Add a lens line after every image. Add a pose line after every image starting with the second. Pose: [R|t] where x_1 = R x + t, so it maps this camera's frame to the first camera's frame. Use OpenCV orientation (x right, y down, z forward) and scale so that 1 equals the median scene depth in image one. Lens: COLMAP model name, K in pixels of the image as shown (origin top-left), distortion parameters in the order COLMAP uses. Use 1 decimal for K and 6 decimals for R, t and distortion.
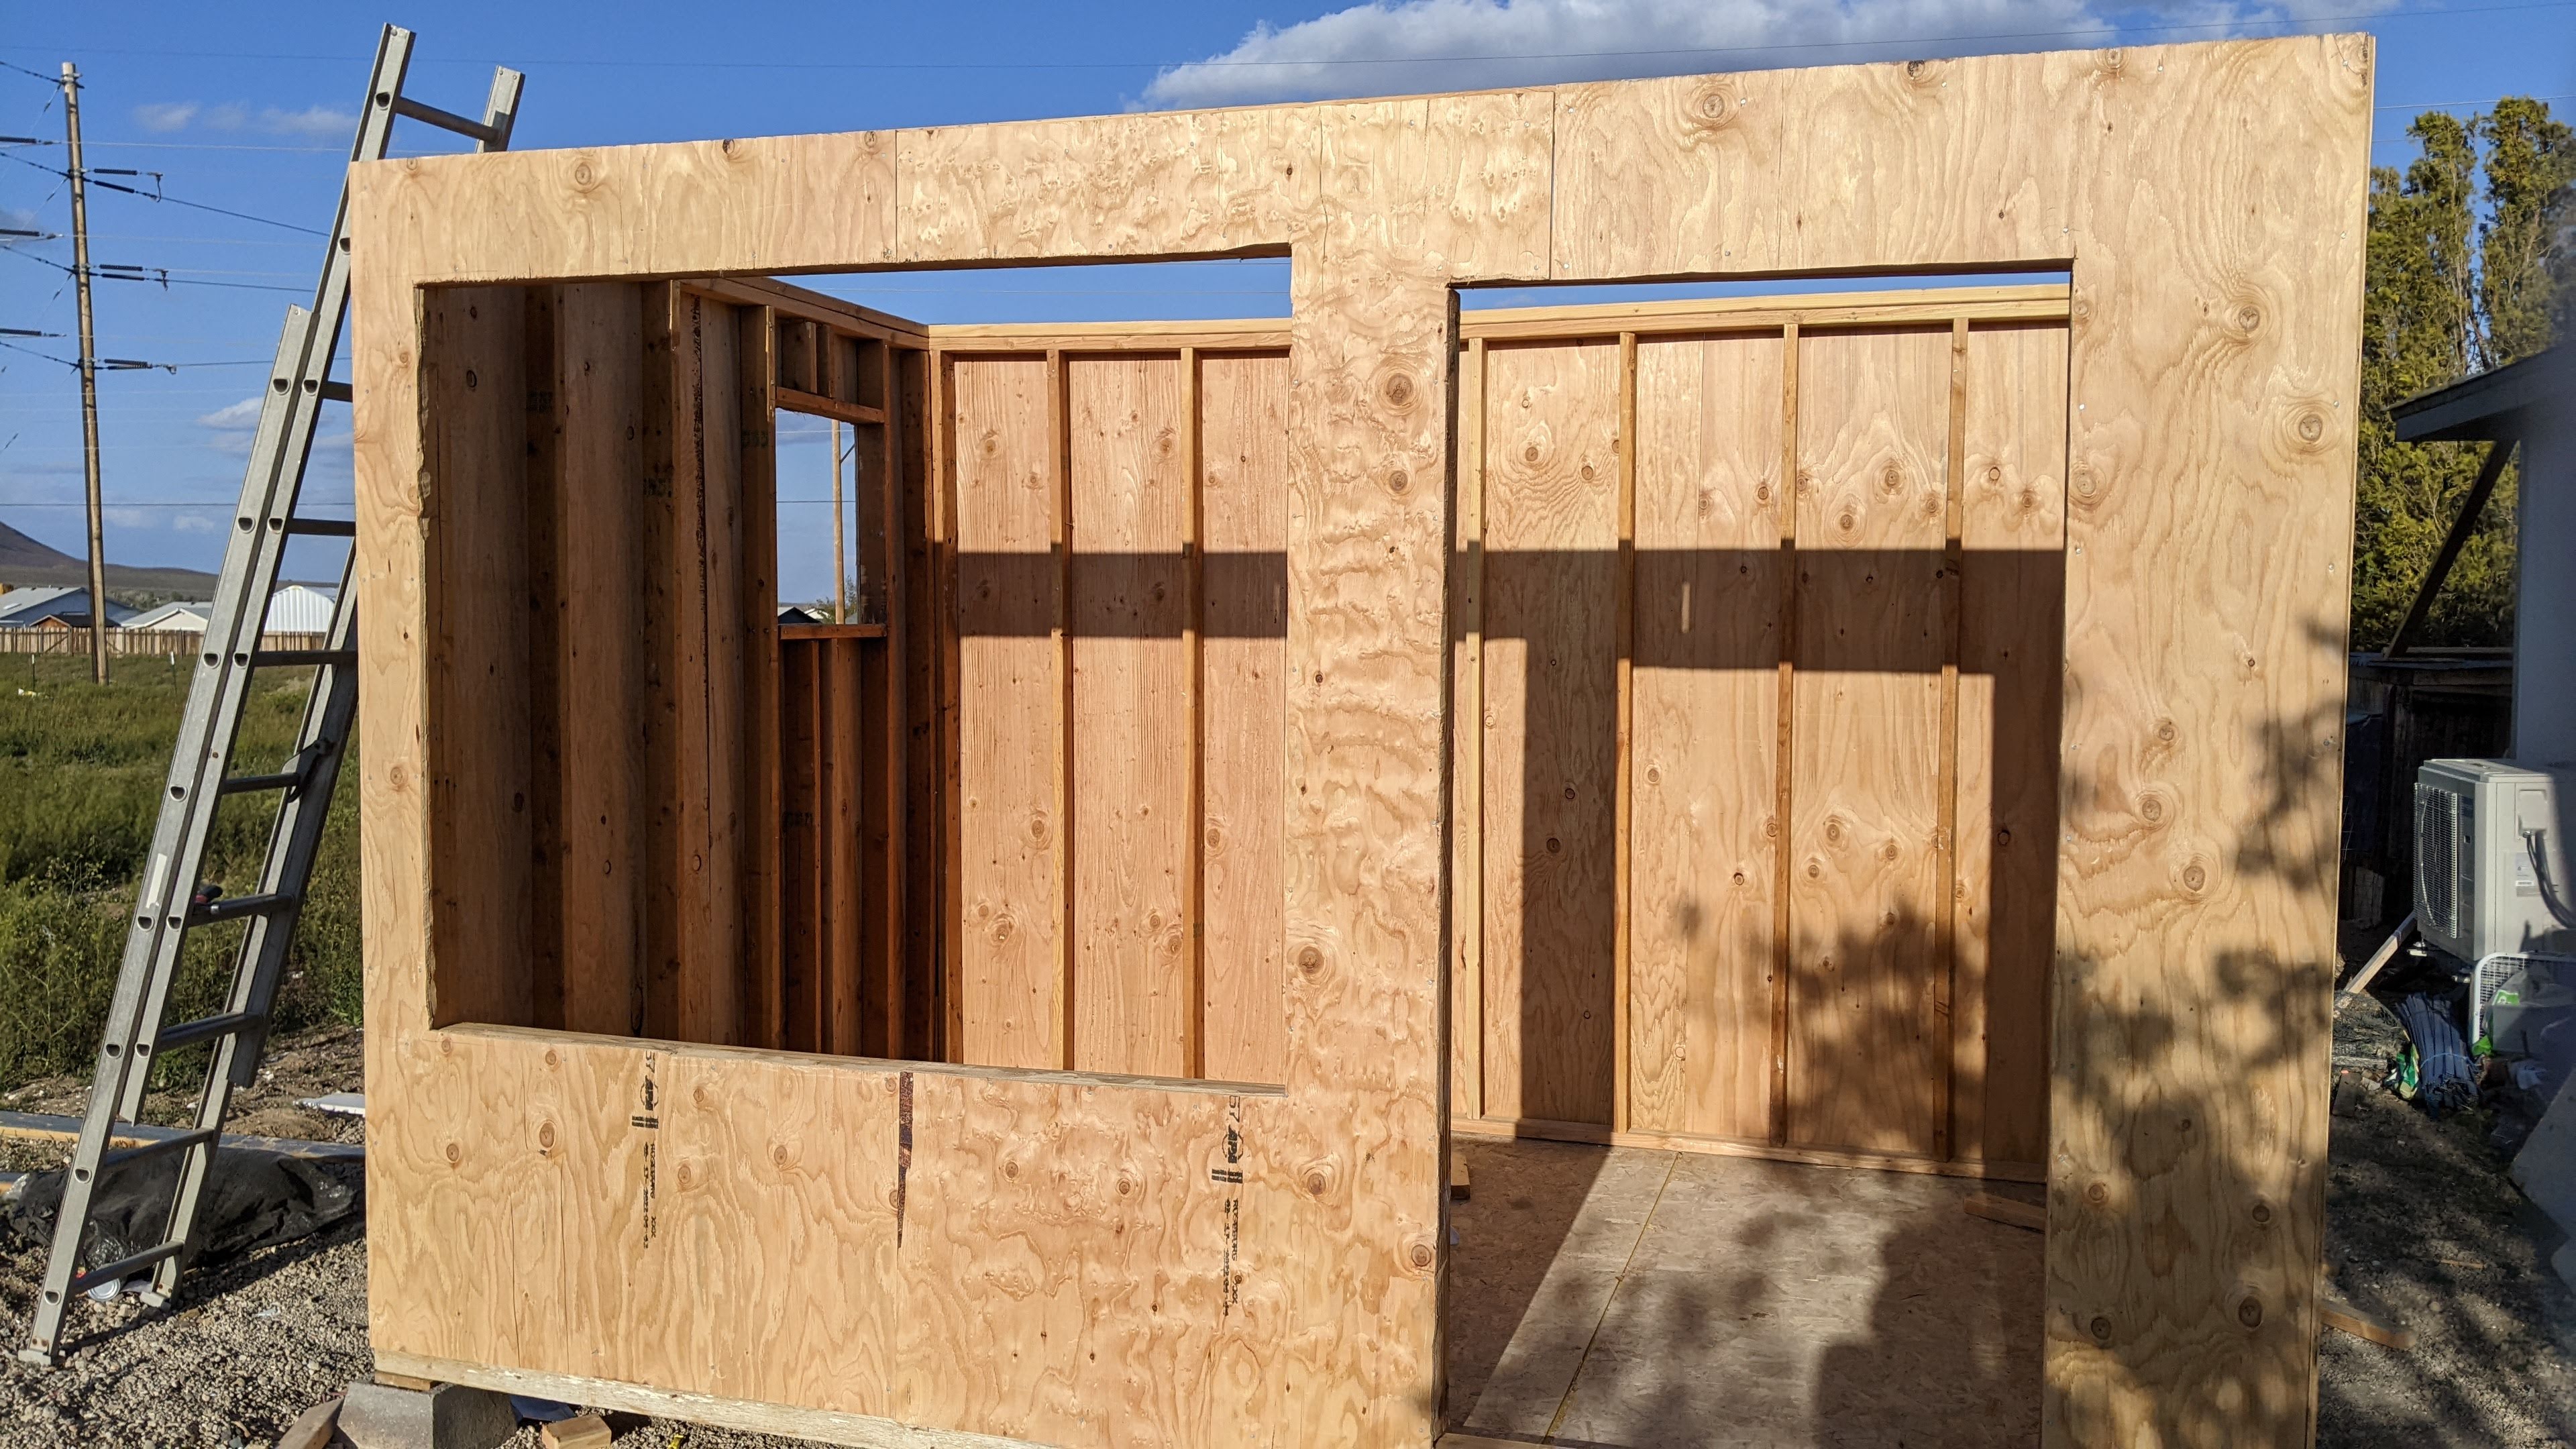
lens RADIAL K [[2162.1, 0, 1280.2], [0, 2162.1, 730.9], [0, 0, 1]] dist [0.092019, -0.155441]
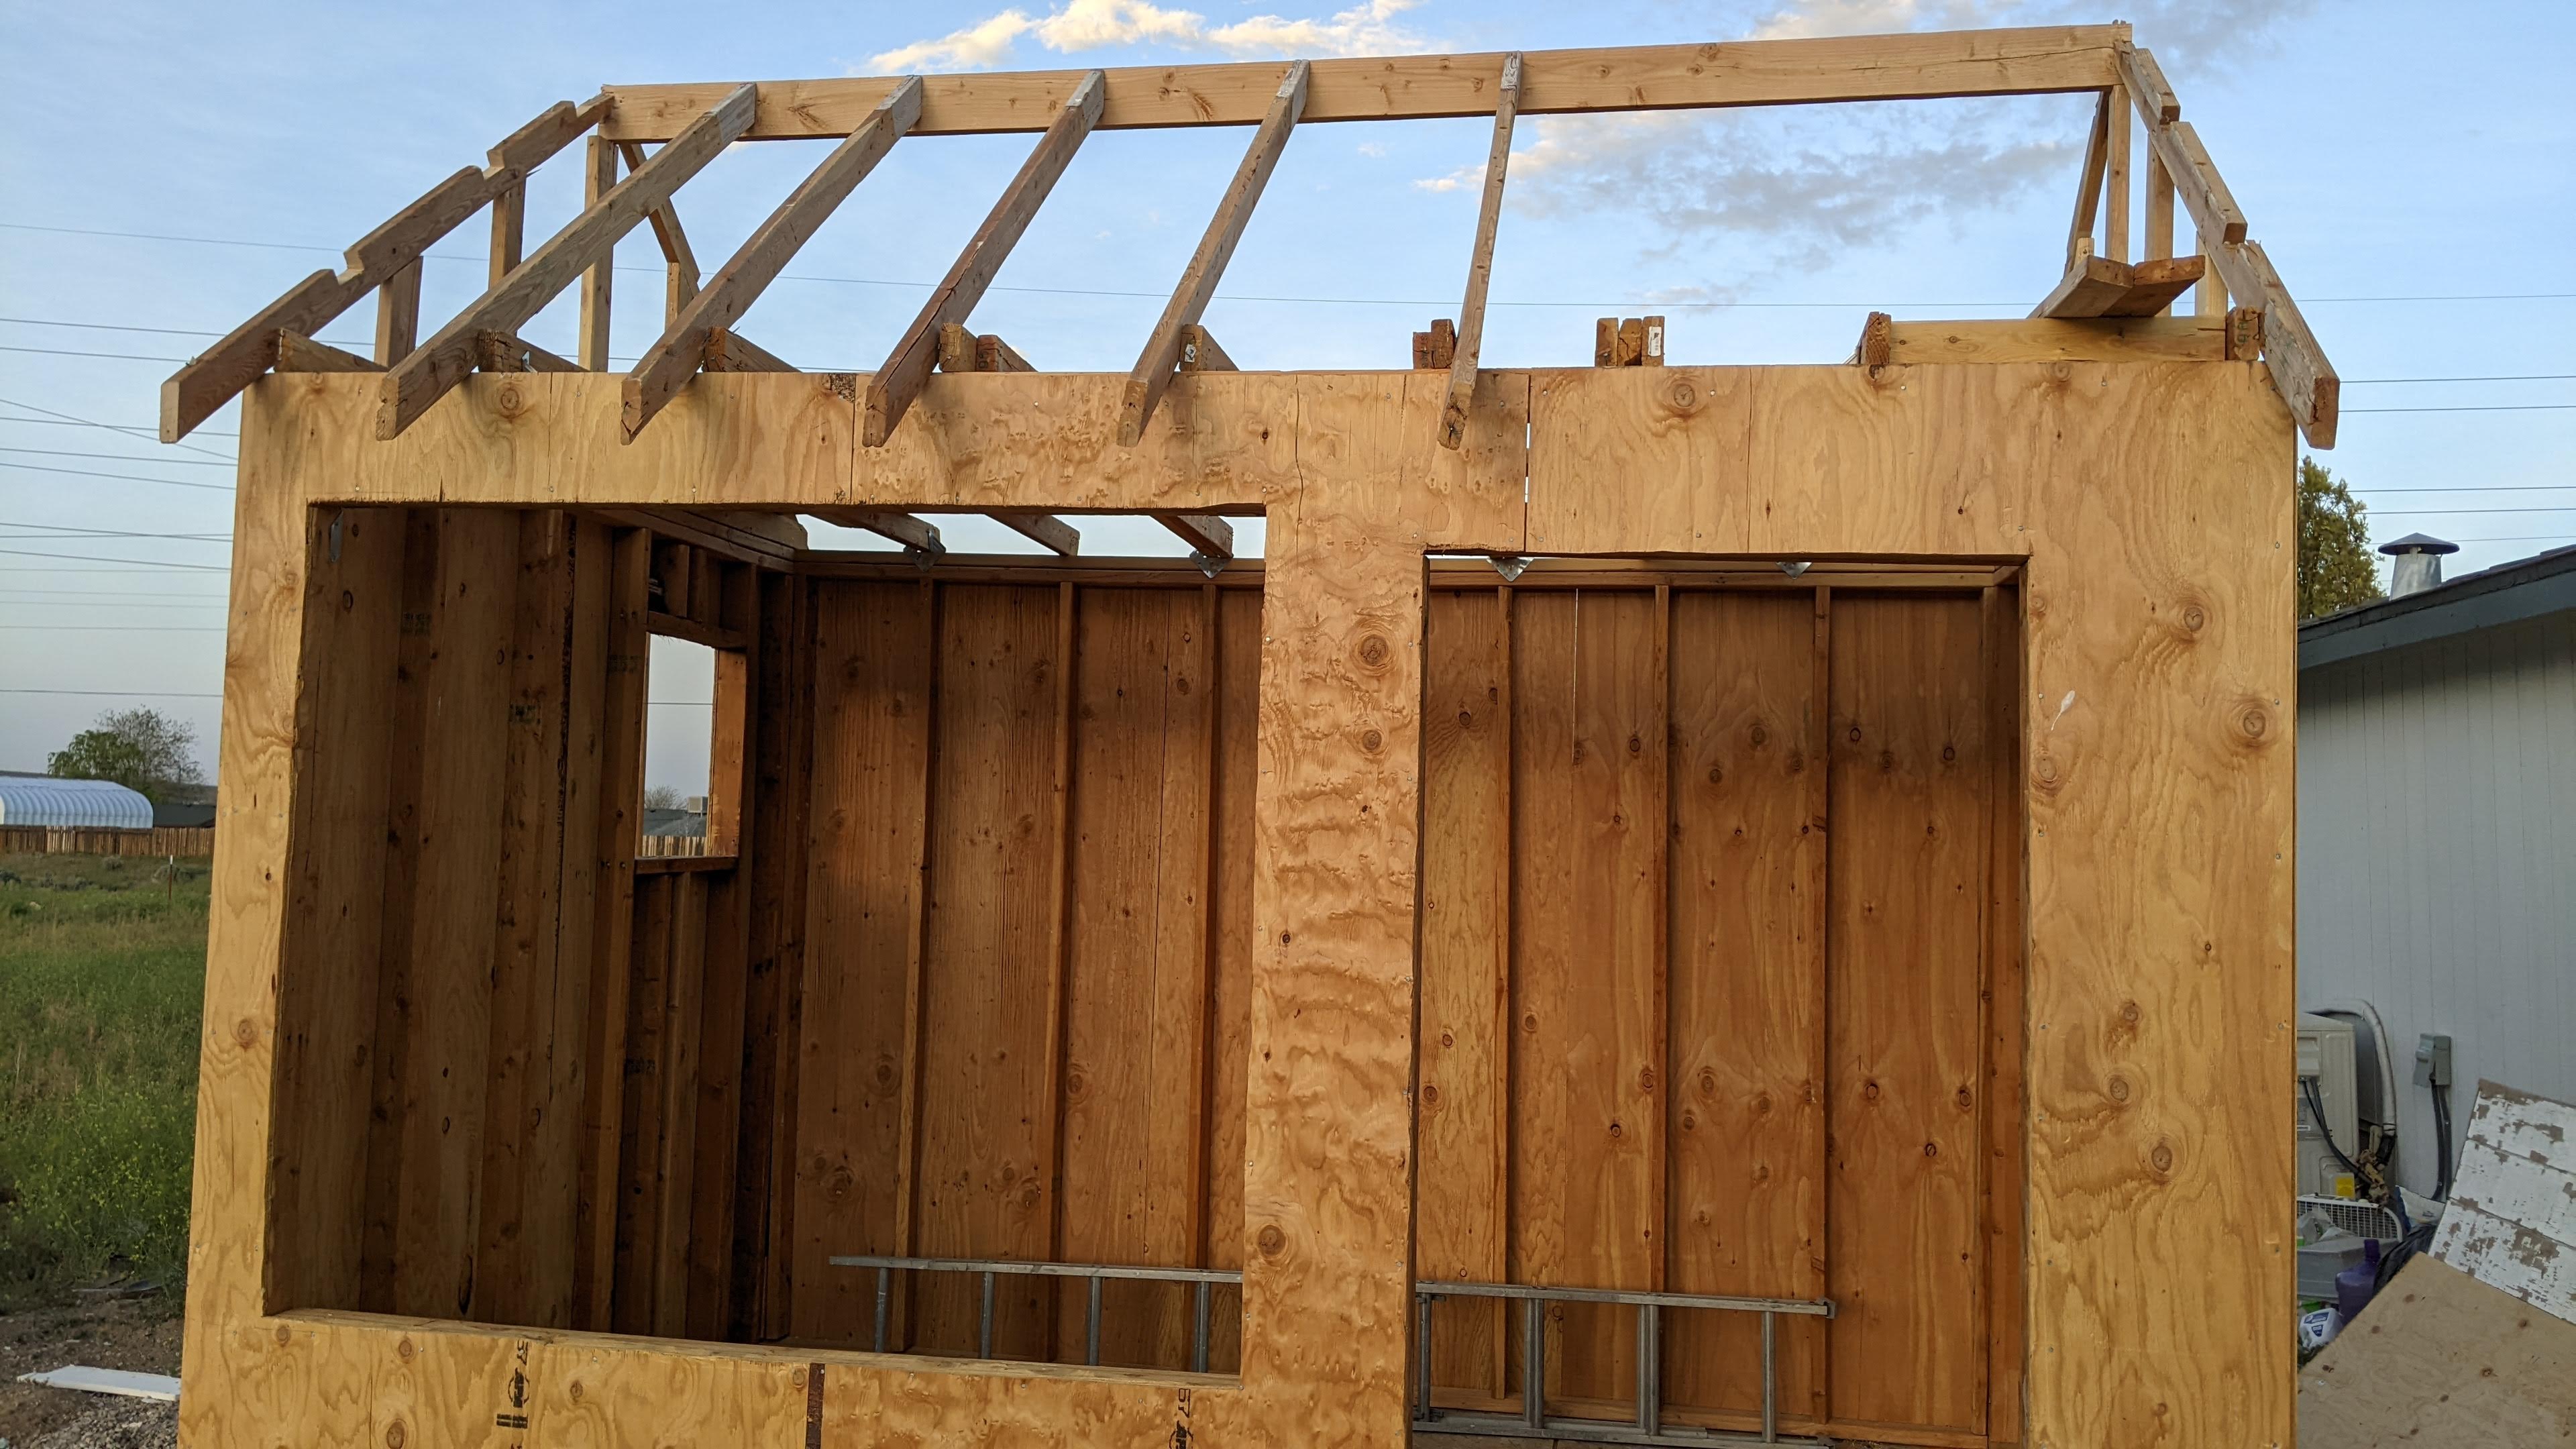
lens RADIAL K [[2162.1, 0, 1313.1], [0, 2162.1, 644.6], [0, 0, 1]] dist [0.092019, -0.155441]
pose [[0.990059, 0.031560, 0.137068, -0.098177], [-0.012683, 0.990563, -0.136468, -0.020711], [-0.140081, 0.133373, 0.981116, 0.017688]]
